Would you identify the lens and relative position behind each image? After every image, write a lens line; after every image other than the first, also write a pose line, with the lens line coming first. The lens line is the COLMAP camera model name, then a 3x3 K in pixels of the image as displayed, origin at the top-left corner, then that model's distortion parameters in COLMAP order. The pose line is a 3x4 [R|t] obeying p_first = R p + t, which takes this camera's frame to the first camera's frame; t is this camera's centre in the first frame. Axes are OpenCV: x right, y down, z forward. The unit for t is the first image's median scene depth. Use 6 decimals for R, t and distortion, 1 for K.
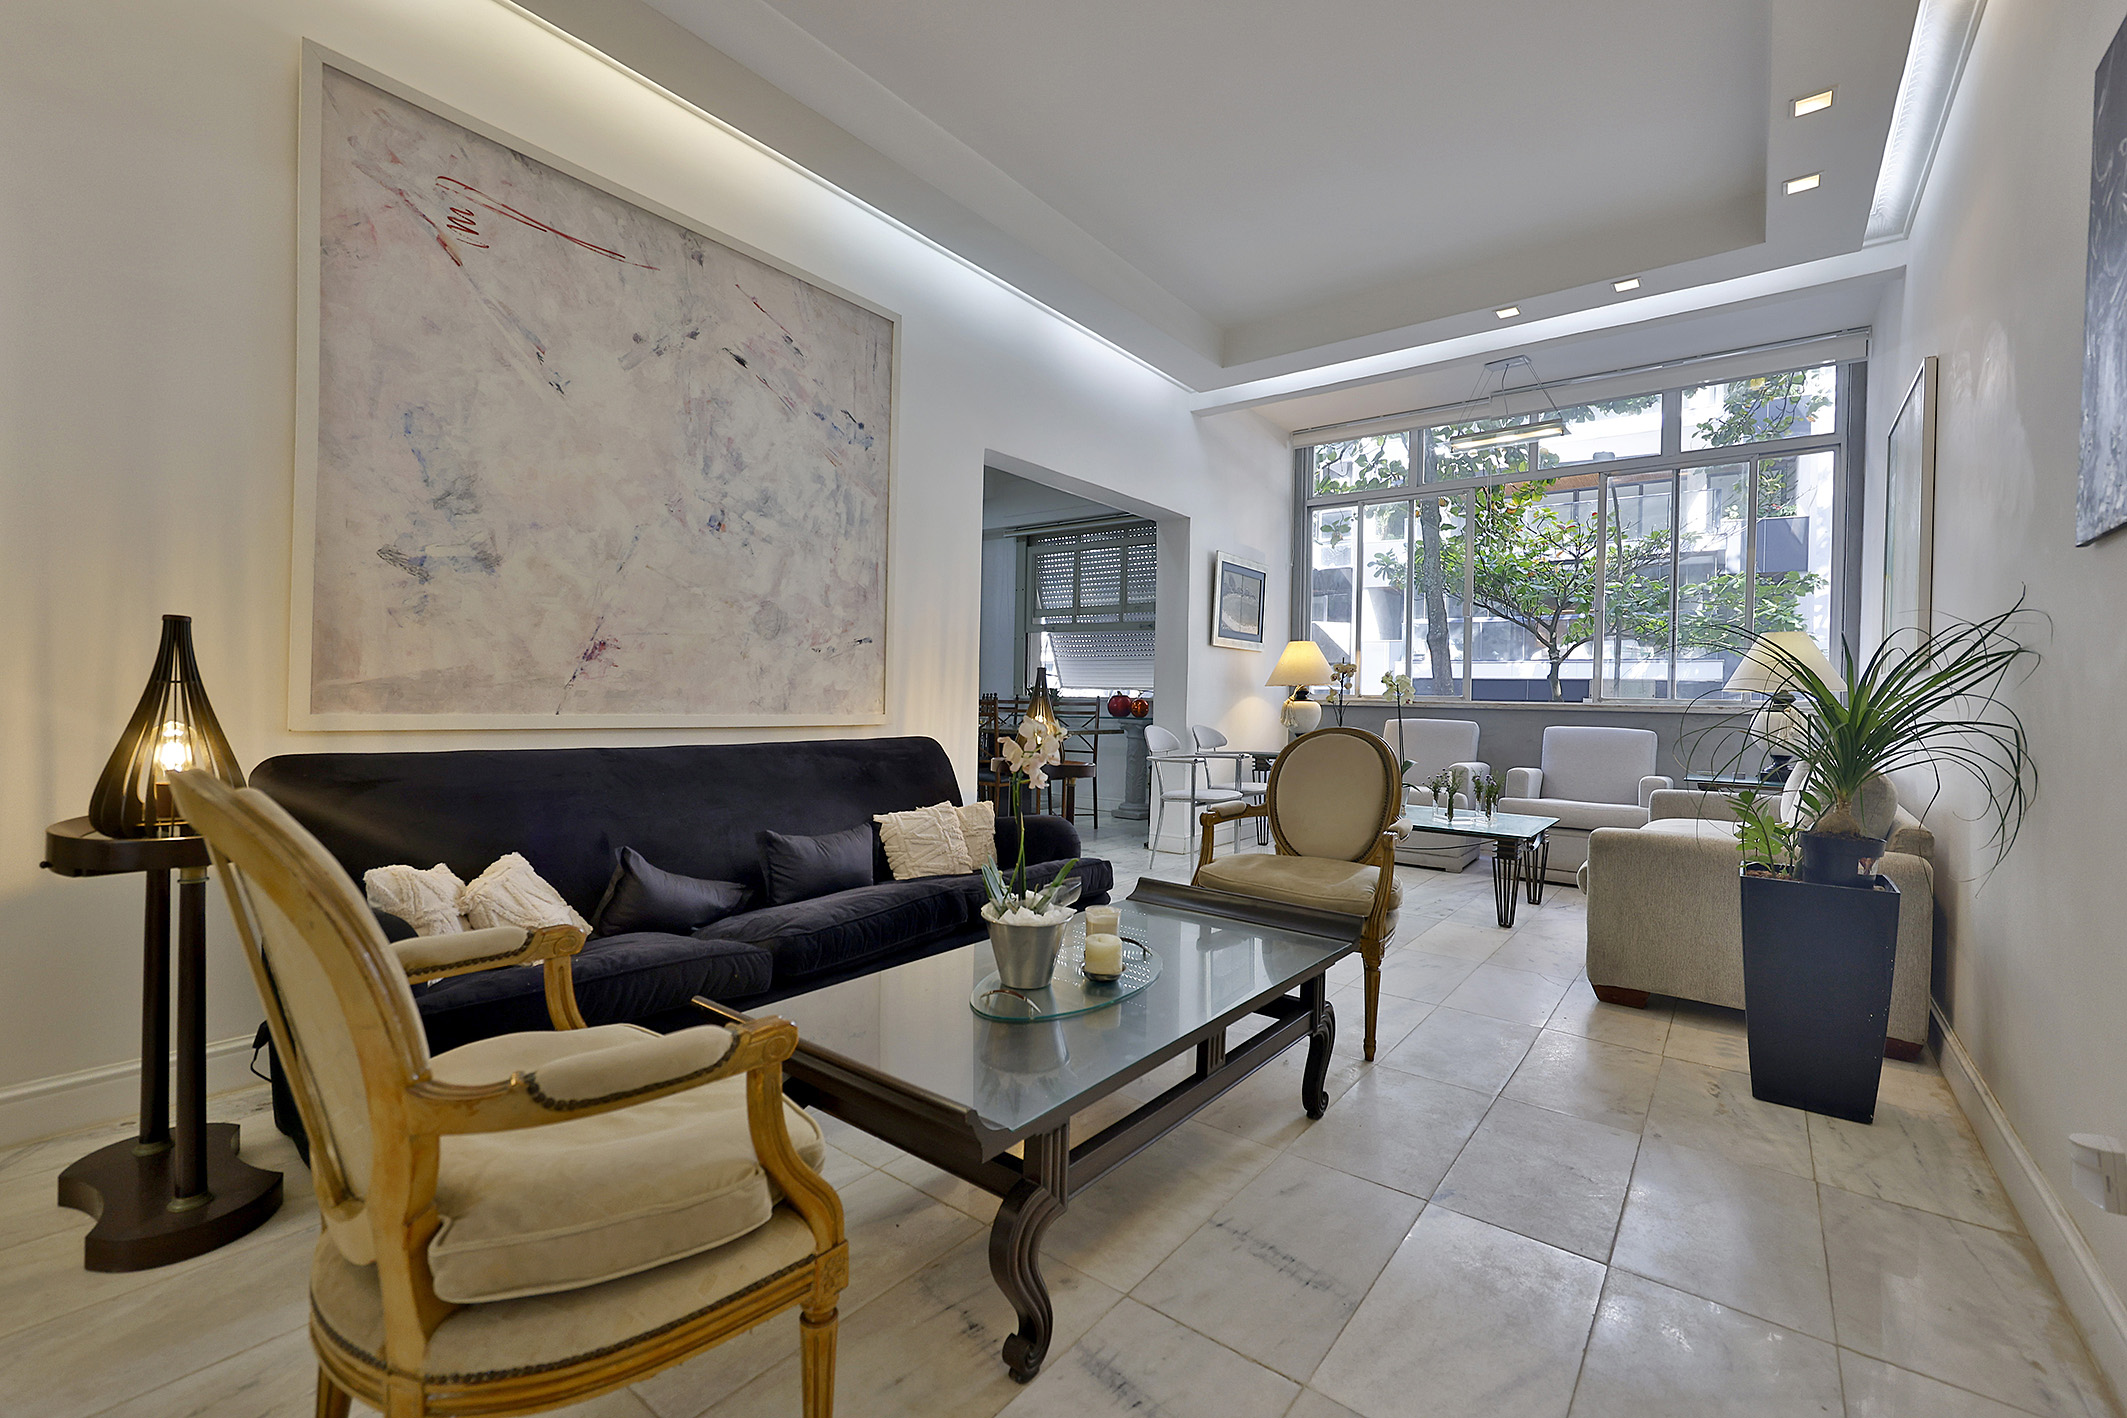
lens RADIAL K [[896.0, 0, 1057.4], [0, 896.0, 705.7], [0, 0, 1]] dist [-0.002616, -0.000105]
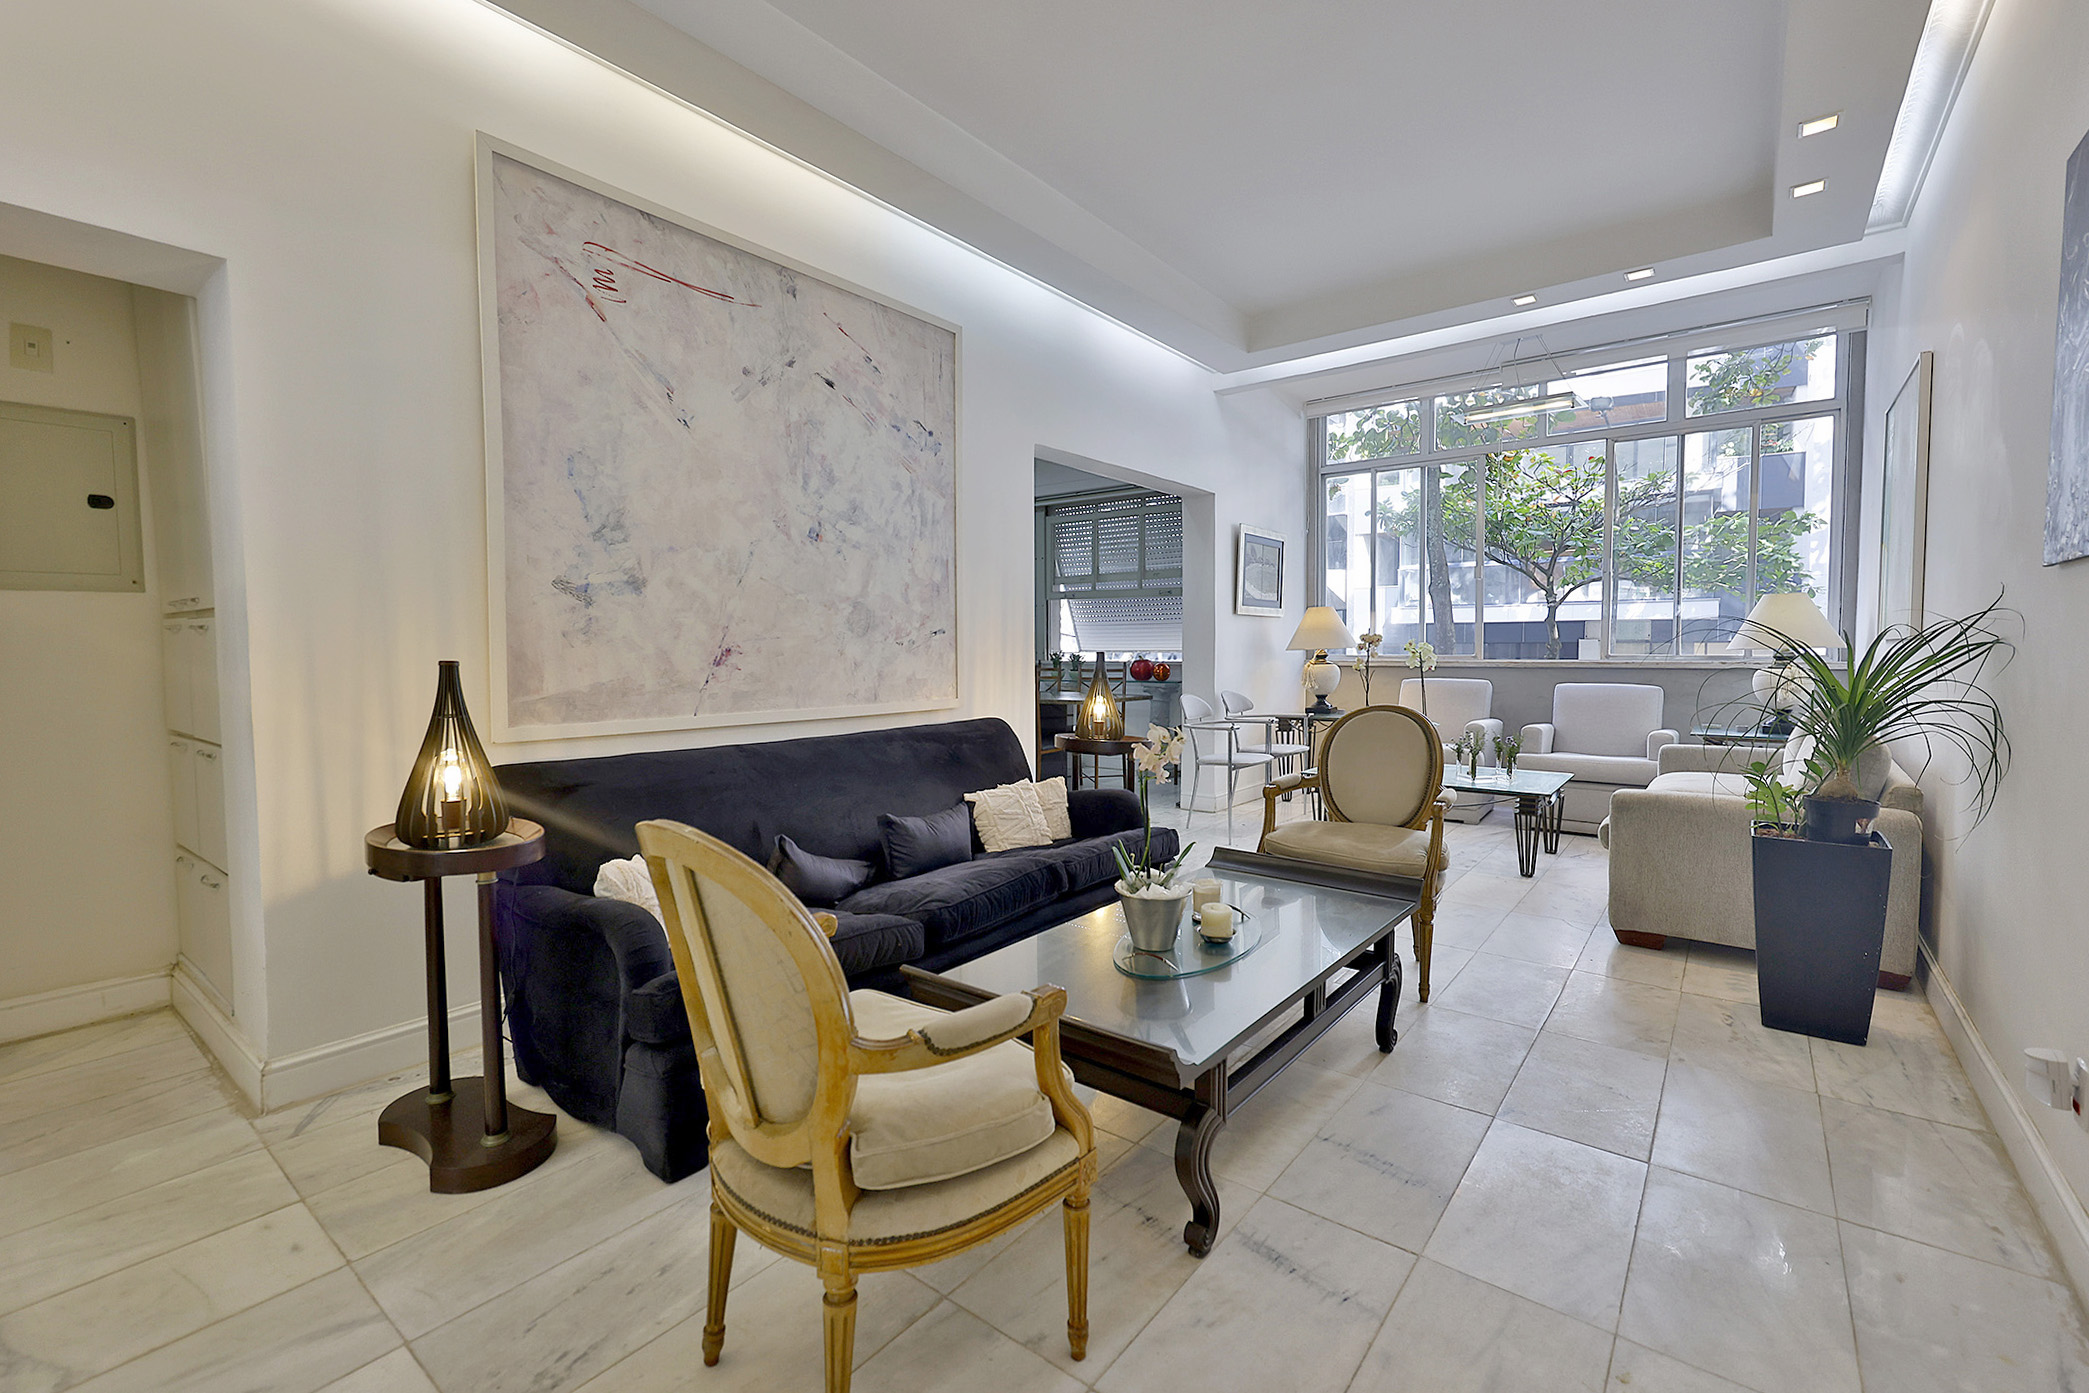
lens RADIAL K [[896.0, 0, 1041.0], [0, 896.0, 690.9], [0, 0, 1]] dist [-0.002976, -0.000024]
pose [[0.999640, -0.025776, -0.007418, -0.119484], [0.026048, 0.998888, 0.039307, -0.056923], [0.006396, -0.039486, 0.999200, -0.127644]]
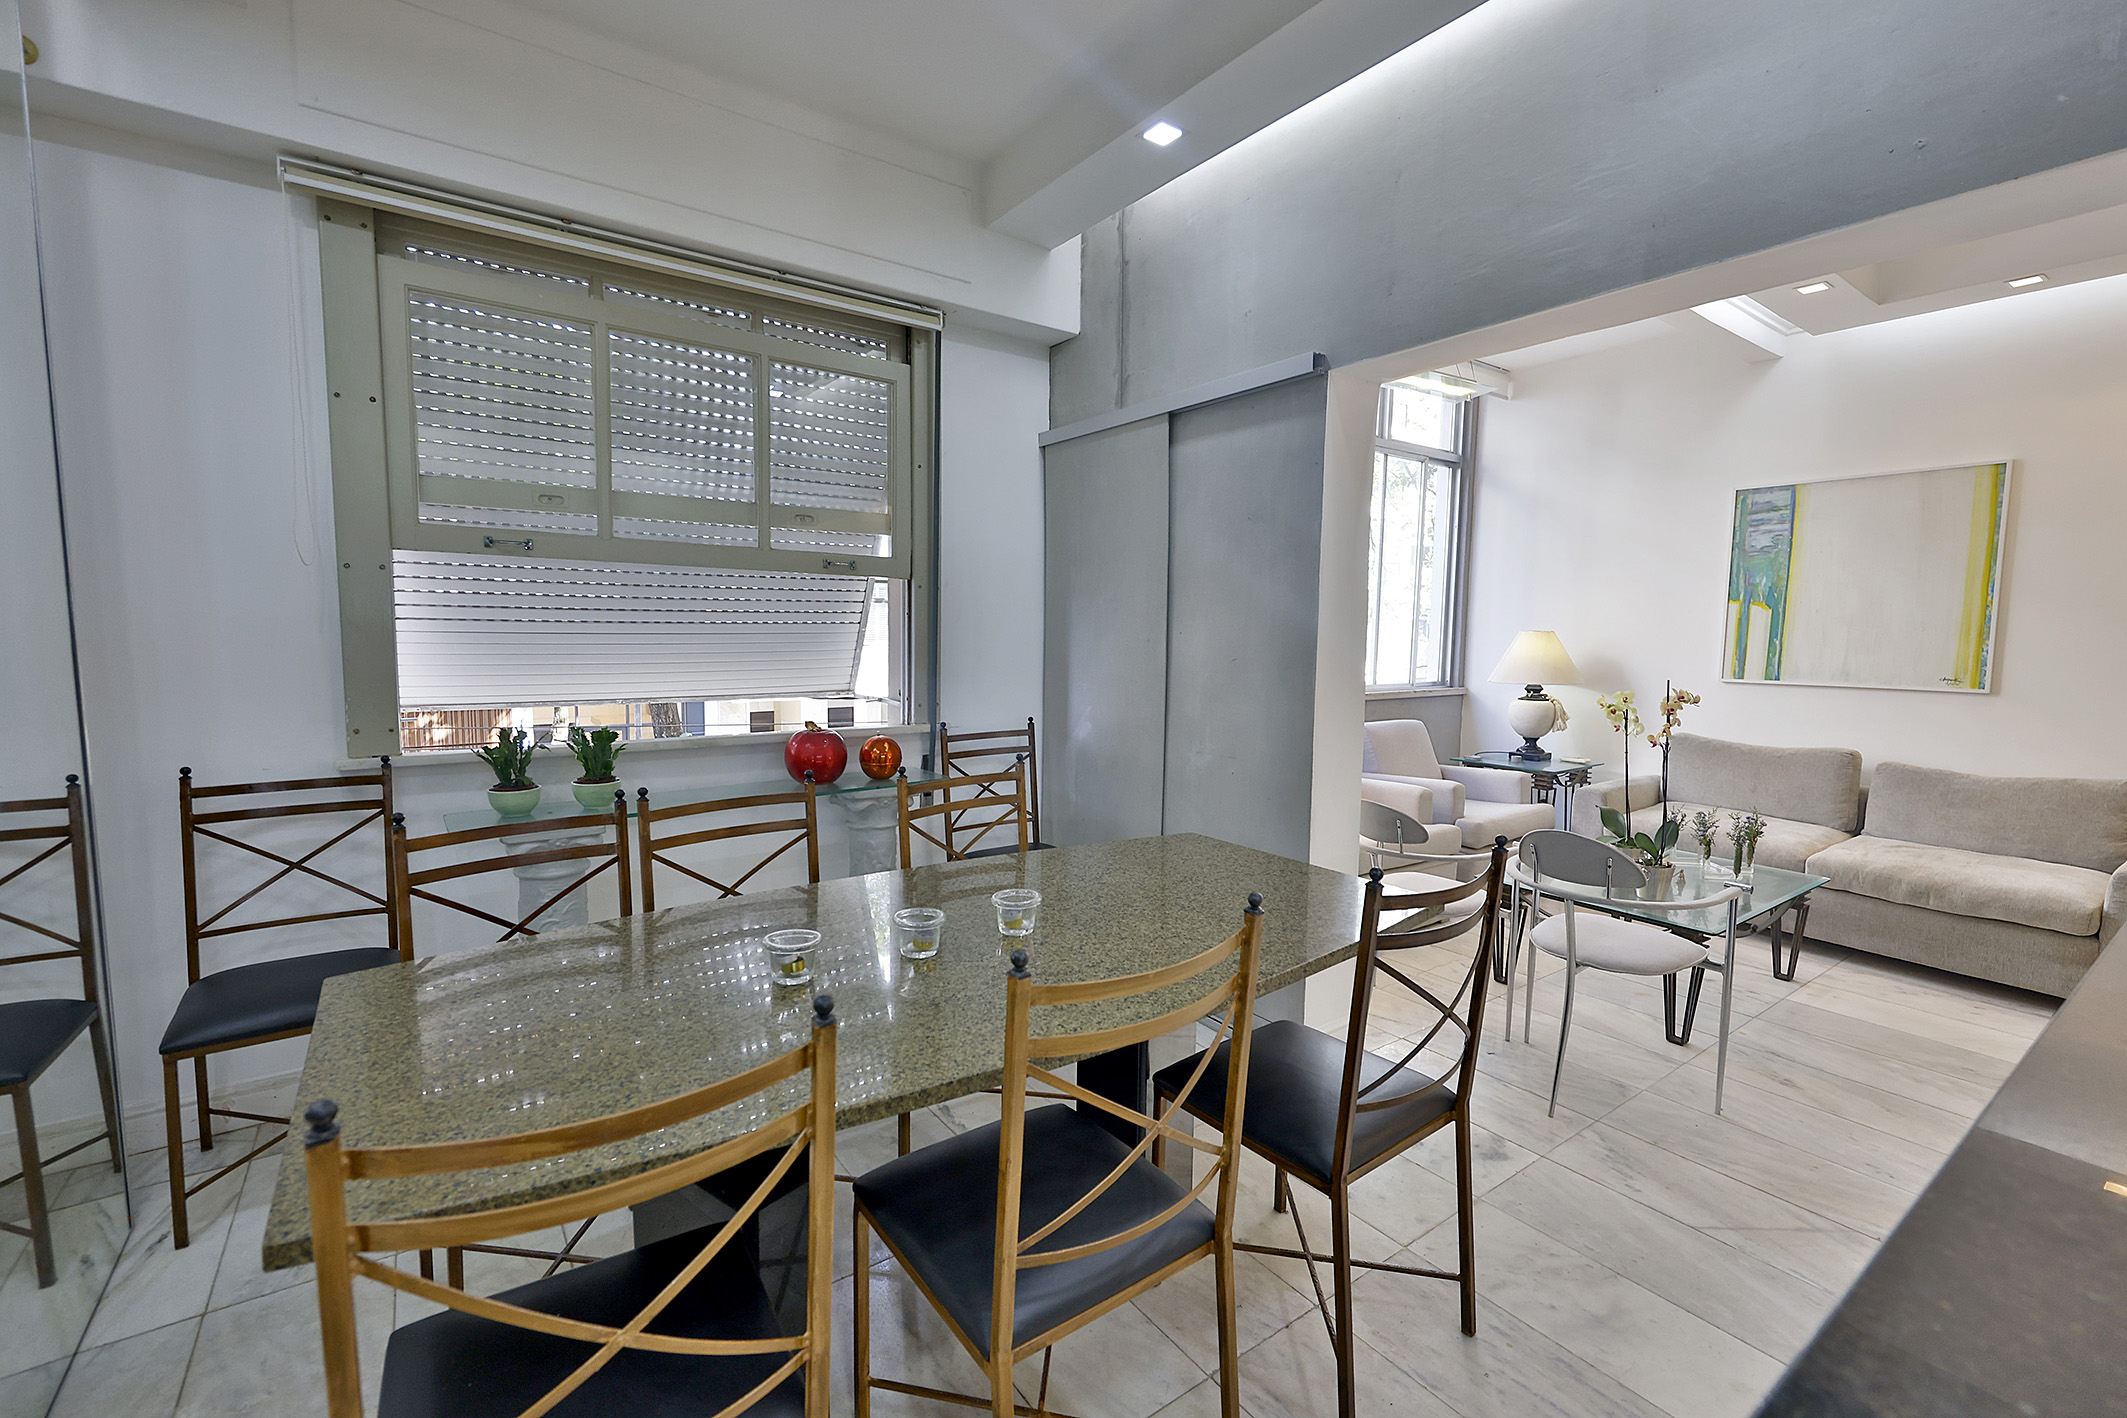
lens RADIAL K [[896.0, 0, 1057.4], [0, 896.0, 705.7], [0, 0, 1]] dist [-0.002616, -0.000105]
pose [[0.286575, -0.100197, 0.952804, -0.857801], [-0.000436, 0.994502, 0.104713, -0.196367], [-0.958058, -0.030423, 0.284956, 2.284226]]
